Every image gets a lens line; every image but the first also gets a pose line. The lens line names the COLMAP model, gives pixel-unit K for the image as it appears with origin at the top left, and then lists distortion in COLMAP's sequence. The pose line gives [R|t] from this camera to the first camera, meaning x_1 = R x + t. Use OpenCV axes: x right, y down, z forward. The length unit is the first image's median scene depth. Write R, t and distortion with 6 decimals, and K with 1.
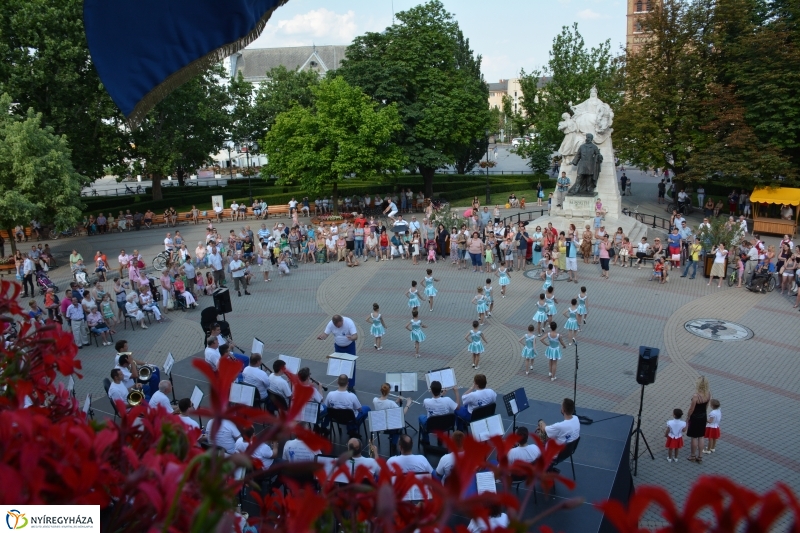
lens RADIAL K [[632.2, 0, 400.0], [0, 632.2, 266.5], [0, 0, 1]] dist [-0.162398, 0.117898]
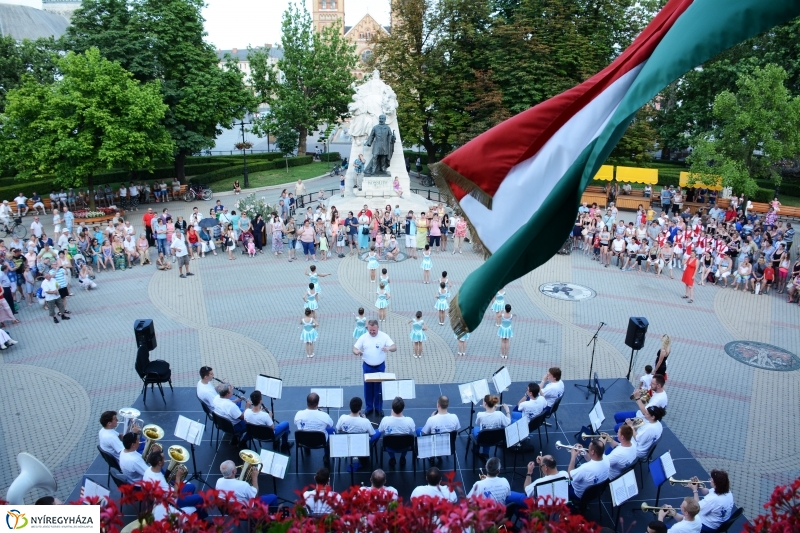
lens RADIAL K [[632.2, 0, 400.0], [0, 632.2, 266.5], [0, 0, 1]] dist [-0.162398, 0.117898]
pose [[0.860904, -0.108596, 0.497043, -0.182647], [0.087420, 0.993999, 0.065758, -0.026460], [-0.501201, -0.013160, 0.865231, 0.072269]]
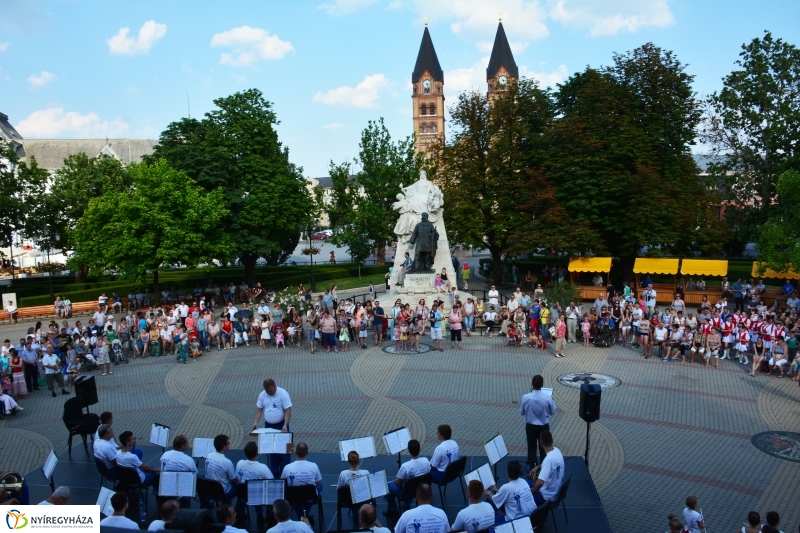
lens RADIAL K [[632.2, 0, 400.0], [0, 632.2, 266.5], [0, 0, 1]] dist [-0.162398, 0.117898]
pose [[0.942357, -0.028174, 0.333421, -0.074607], [0.081146, 0.985946, -0.146033, 0.021280], [-0.324621, 0.164671, 0.931399, 0.041096]]
